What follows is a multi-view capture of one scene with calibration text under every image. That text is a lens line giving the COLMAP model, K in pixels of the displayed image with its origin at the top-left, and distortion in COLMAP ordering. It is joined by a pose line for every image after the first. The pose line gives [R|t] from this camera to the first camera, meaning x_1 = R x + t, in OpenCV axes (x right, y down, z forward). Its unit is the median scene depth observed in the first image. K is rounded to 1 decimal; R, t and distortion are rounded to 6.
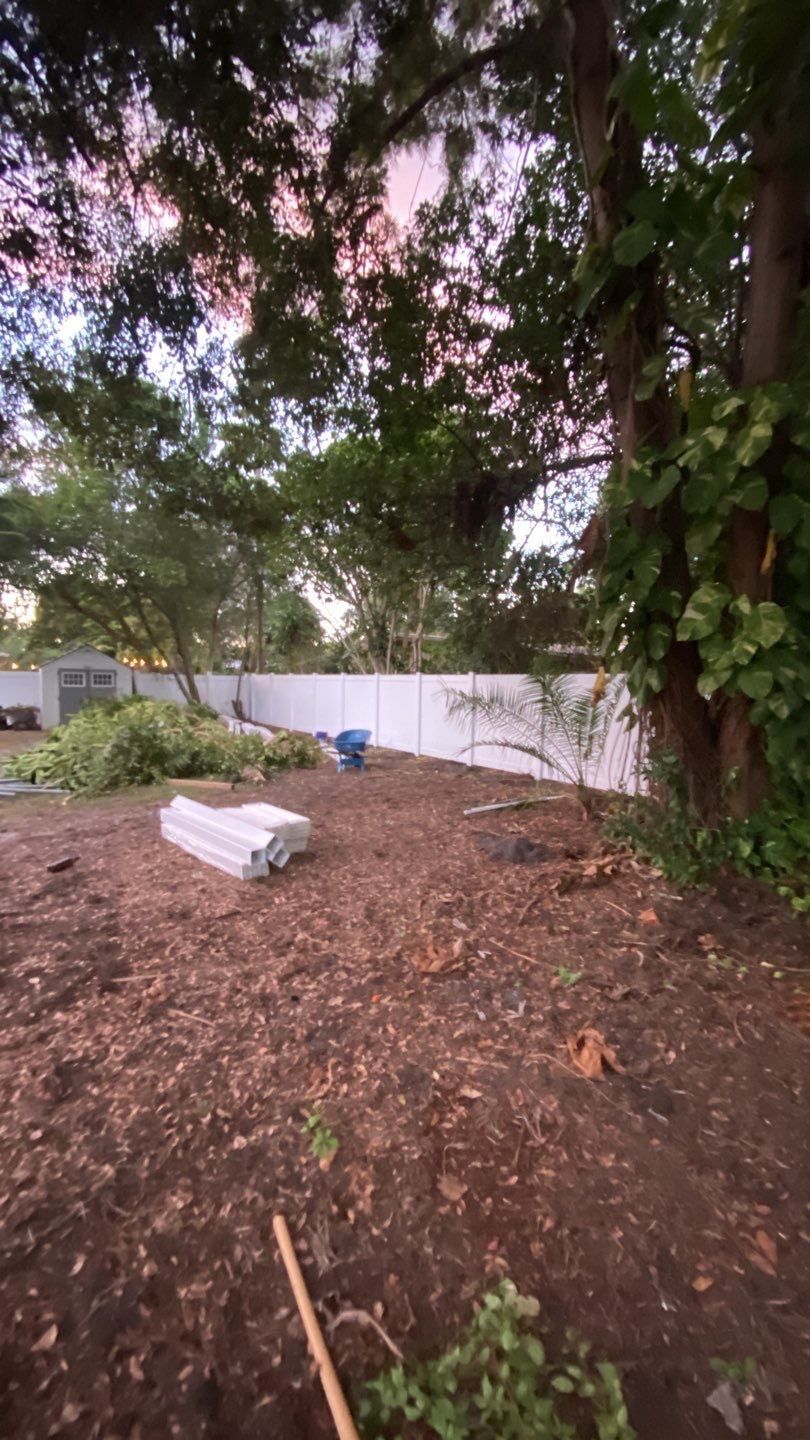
lens RADIAL K [[573.0, 0, 412.7], [0, 573.0, 725.3], [0, 0, 1]] dist [0.010151, -0.018325]
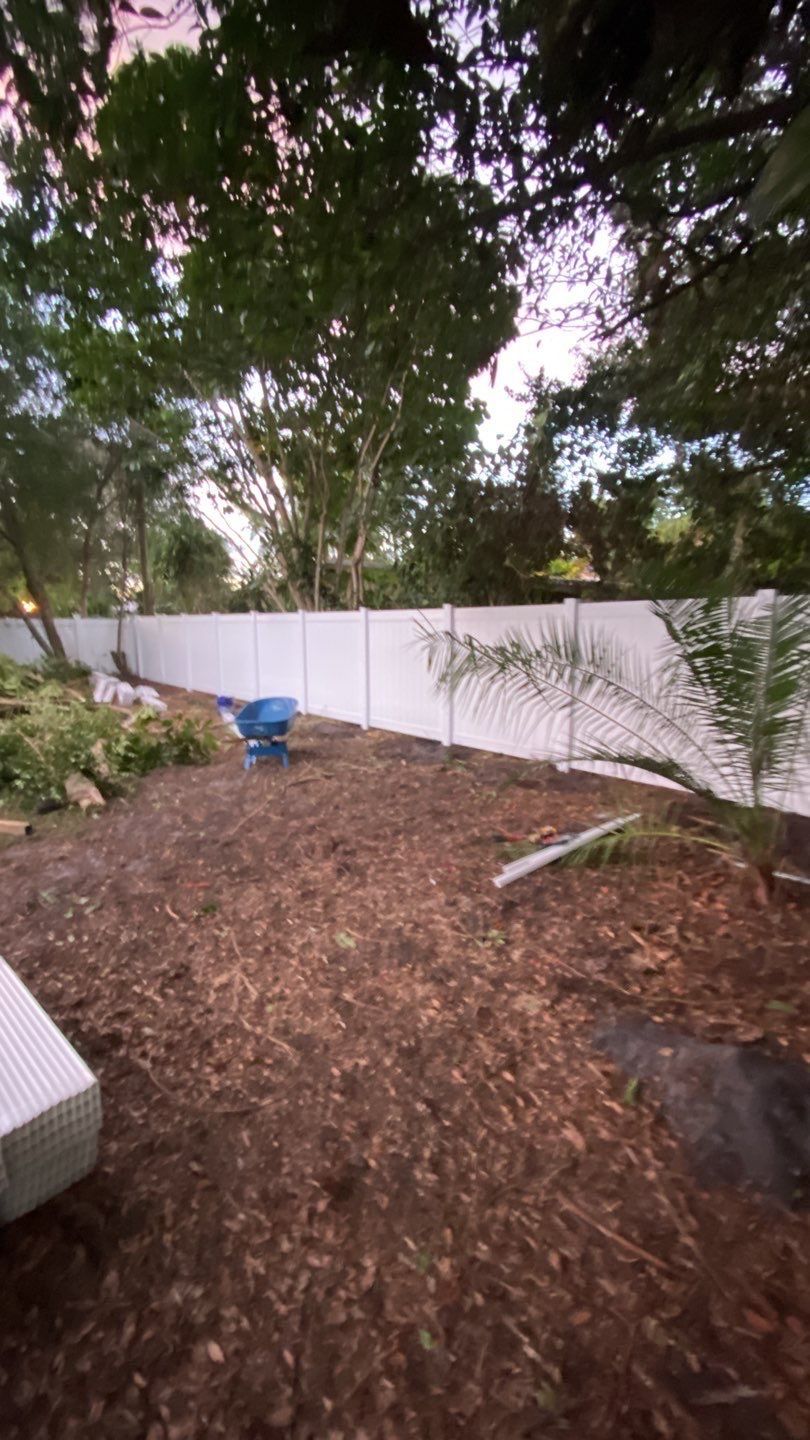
lens RADIAL K [[573.0, 0, 412.7], [0, 573.0, 725.3], [0, 0, 1]] dist [0.010151, -0.018325]
pose [[0.992015, -0.039192, 0.119875, -0.016019], [0.027236, 0.994635, 0.099798, -0.016029], [-0.123143, -0.095736, 0.987760, 0.260956]]
